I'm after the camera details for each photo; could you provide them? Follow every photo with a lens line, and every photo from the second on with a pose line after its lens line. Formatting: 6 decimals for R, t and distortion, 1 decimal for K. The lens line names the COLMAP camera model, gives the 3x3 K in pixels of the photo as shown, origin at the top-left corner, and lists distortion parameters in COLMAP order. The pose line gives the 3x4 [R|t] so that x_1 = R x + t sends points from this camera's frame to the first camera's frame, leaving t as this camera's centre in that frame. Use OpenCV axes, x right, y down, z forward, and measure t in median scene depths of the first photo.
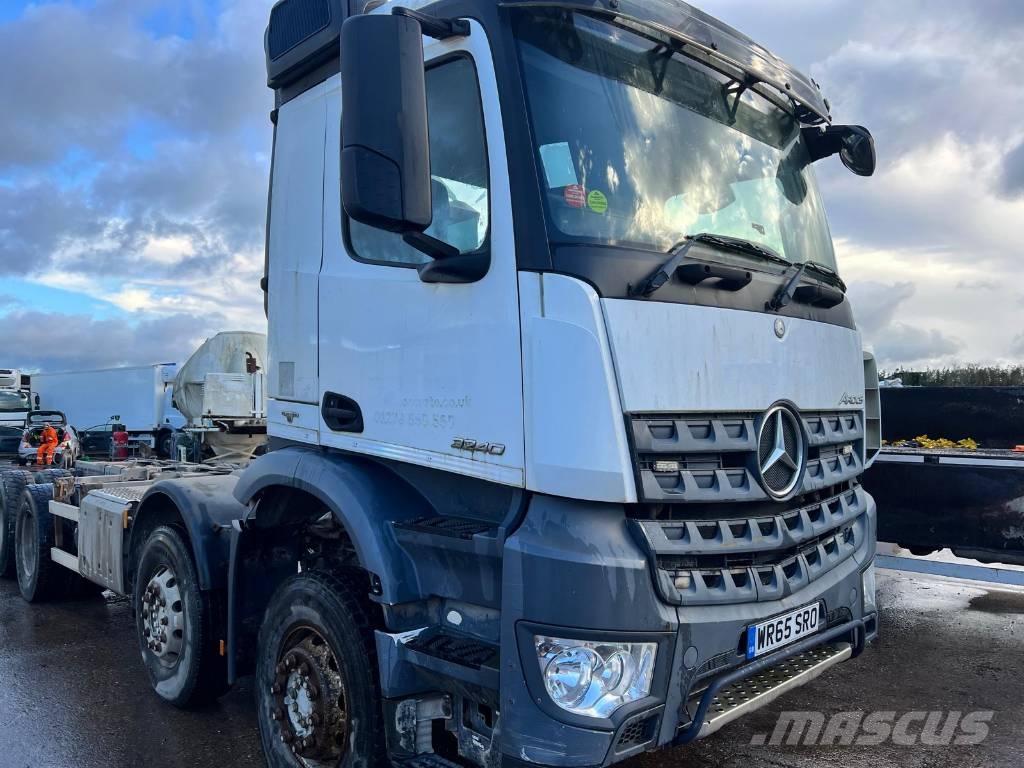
lens RADIAL K [[769.0, 0, 508.1], [0, 769.0, 389.9], [0, 0, 1]] dist [0.058807, -0.069780]
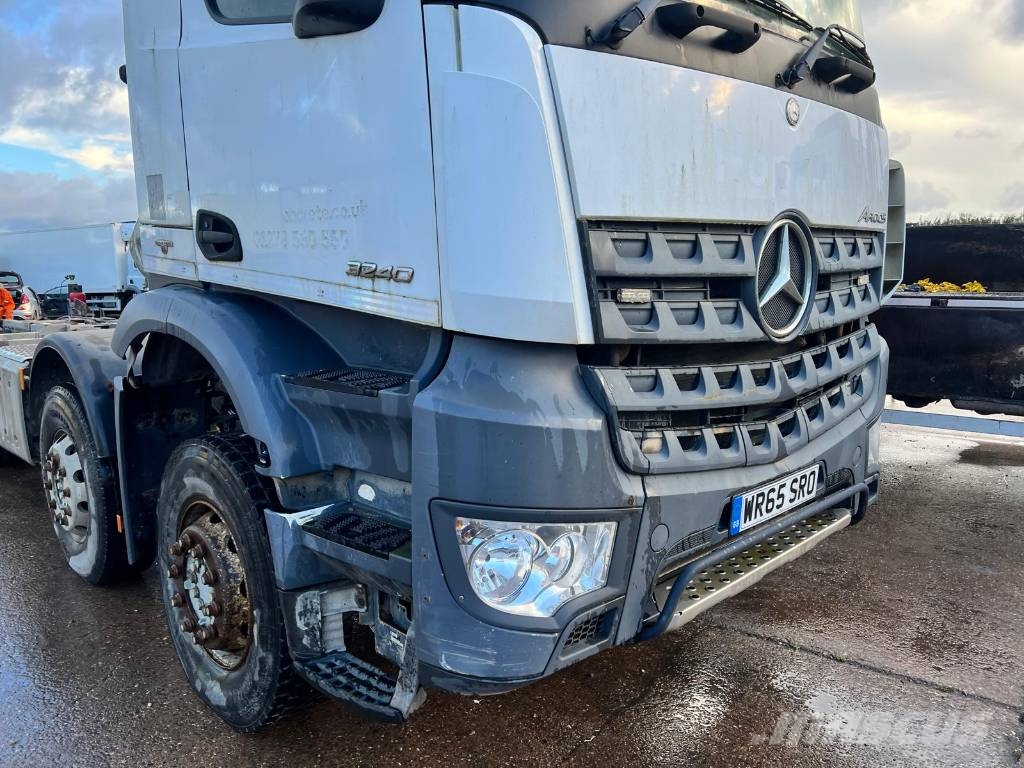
lens RADIAL K [[770.8, 0, 504.6], [0, 770.8, 391.6], [0, 0, 1]] dist [0.054852, -0.065713]
pose [[0.999763, -0.013362, 0.017182, 0.048383], [0.010036, 0.983461, 0.180842, 0.040368], [-0.019314, -0.180627, 0.983362, 0.187835]]
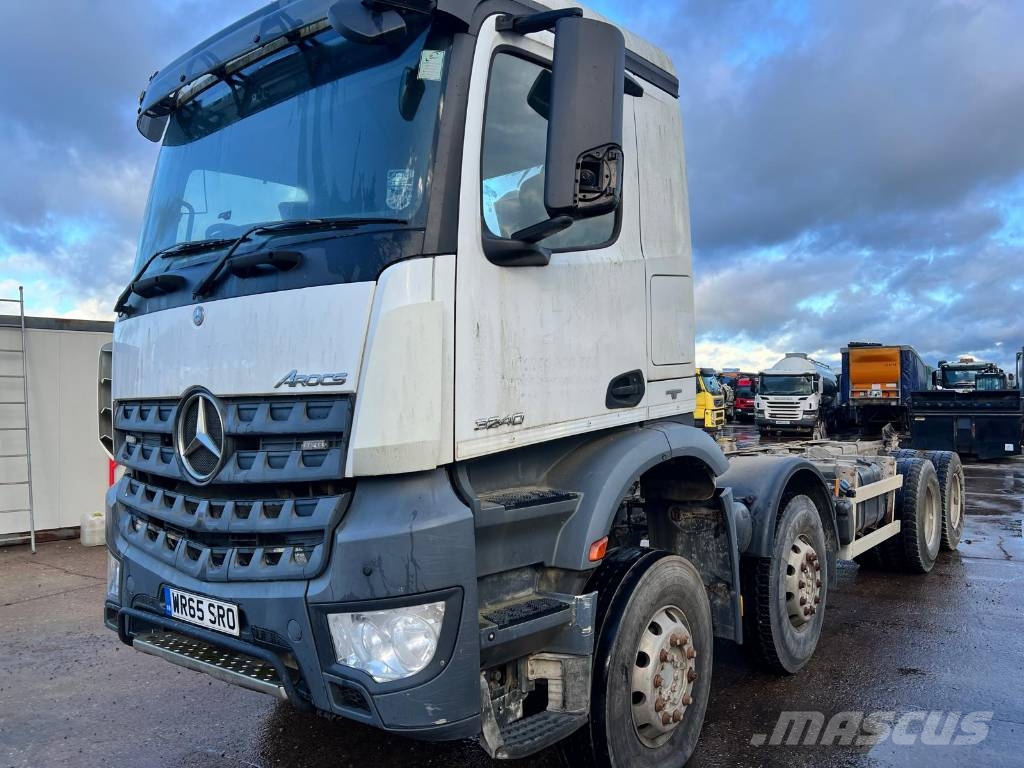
lens RADIAL K [[769.0, 0, 508.1], [0, 769.0, 389.9], [0, 0, 1]] dist [0.058807, -0.069780]
pose [[0.153104, -0.005646, -0.988194, 1.203014], [0.044086, 0.999027, 0.001123, 0.029418], [0.987226, -0.043737, 0.153203, 1.056837]]
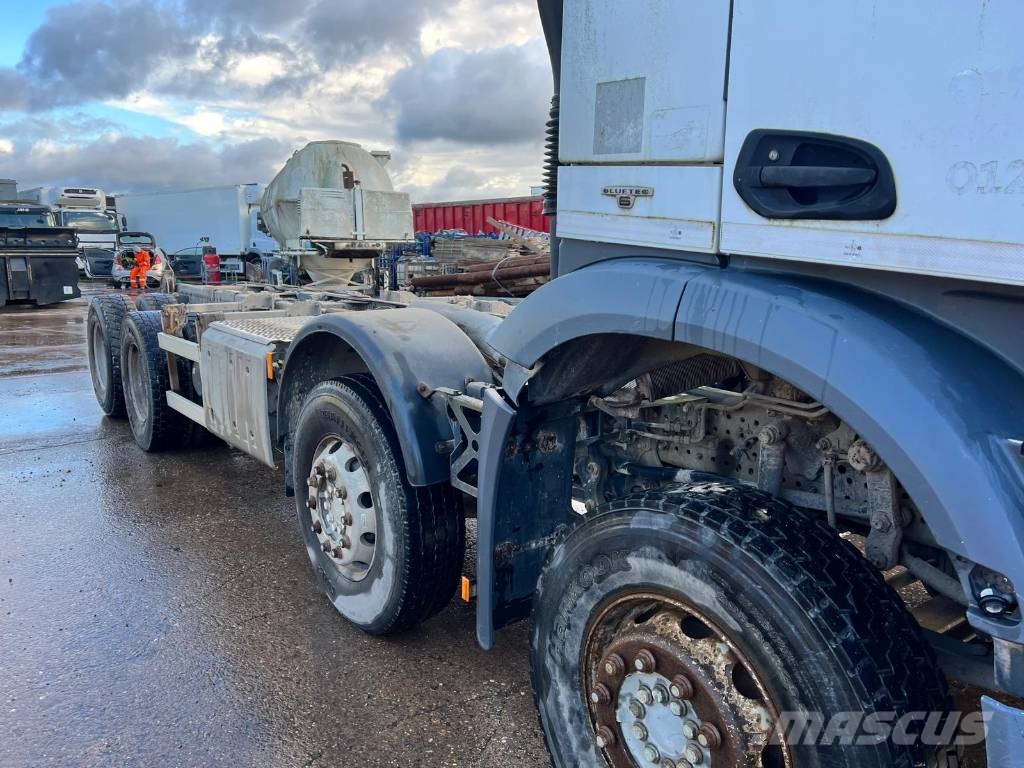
lens RADIAL K [[769.0, 0, 508.1], [0, 769.0, 389.9], [0, 0, 1]] dist [0.058807, -0.069780]
pose [[0.995637, 0.024374, -0.090069, -0.309352], [-0.004198, 0.976002, 0.217720, 0.047979], [0.093214, -0.216392, 0.971847, 0.481629]]
